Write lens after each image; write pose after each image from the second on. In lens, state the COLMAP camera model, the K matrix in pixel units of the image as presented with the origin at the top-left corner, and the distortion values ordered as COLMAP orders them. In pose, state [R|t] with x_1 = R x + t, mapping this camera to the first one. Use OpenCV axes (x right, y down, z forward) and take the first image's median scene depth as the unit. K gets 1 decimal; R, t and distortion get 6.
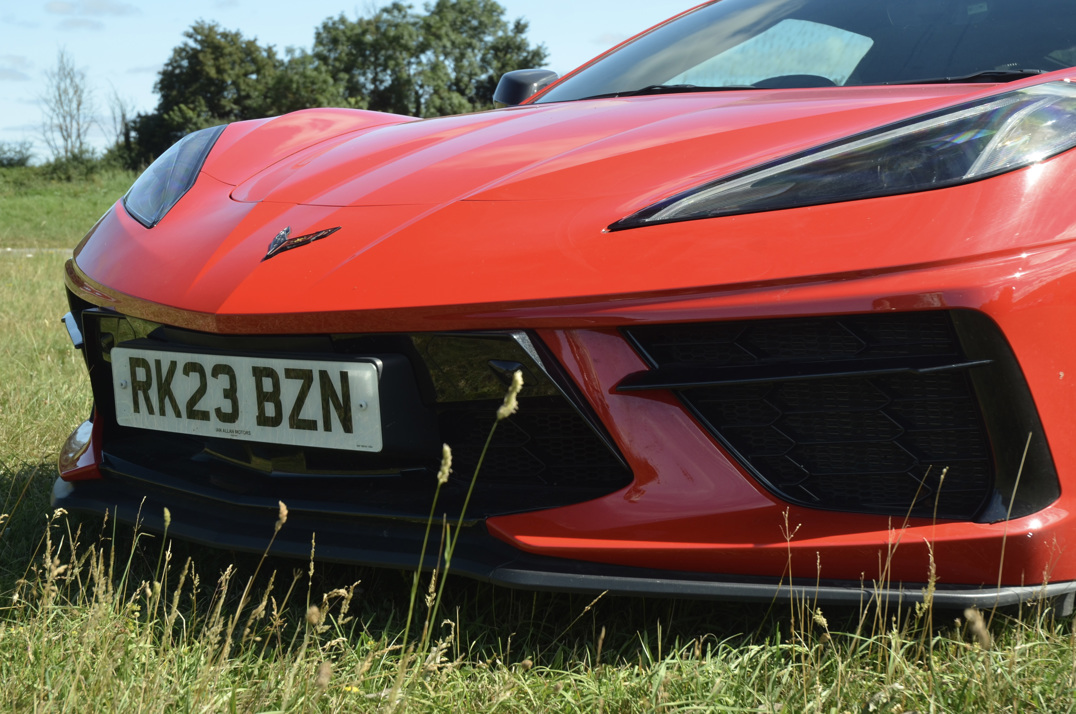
lens RADIAL K [[2083.0, 0, 536.9], [0, 2083.0, 389.1], [0, 0, 1]] dist [0.093760, 0.582486]
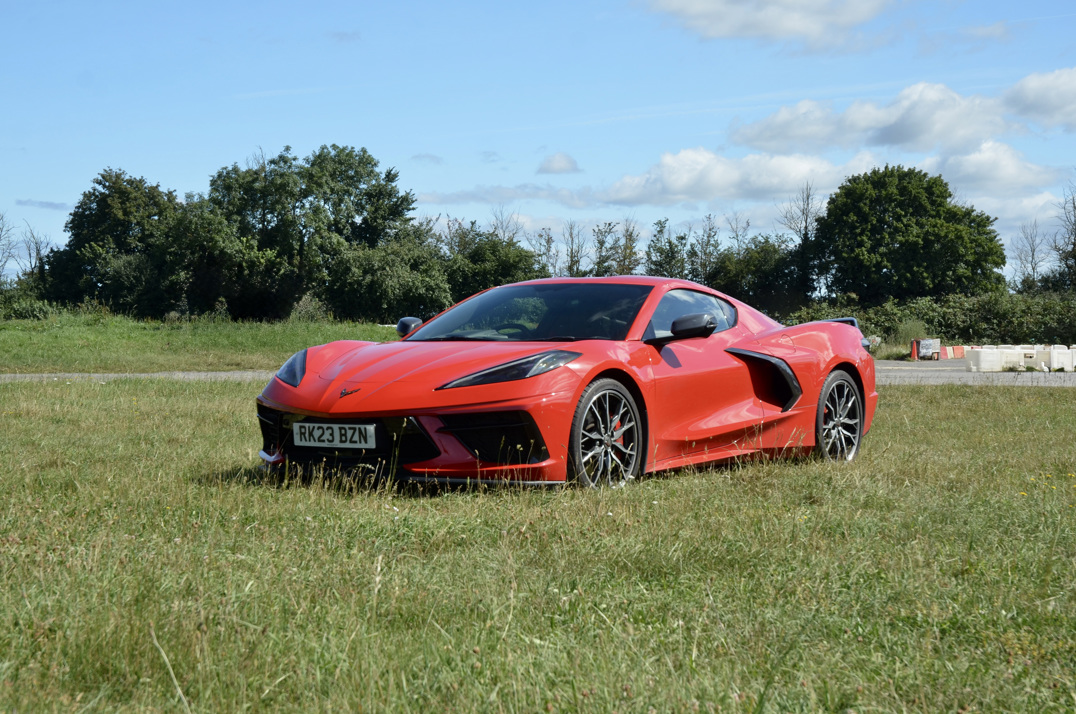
lens RADIAL K [[2083.0, 0, 536.9], [0, 2083.0, 389.1], [0, 0, 1]] dist [0.093760, 0.582486]
pose [[0.997966, -0.002875, 0.063682, -0.001152], [0.006313, 0.998529, -0.053851, 0.006774], [-0.063434, 0.054144, 0.996516, -0.148371]]
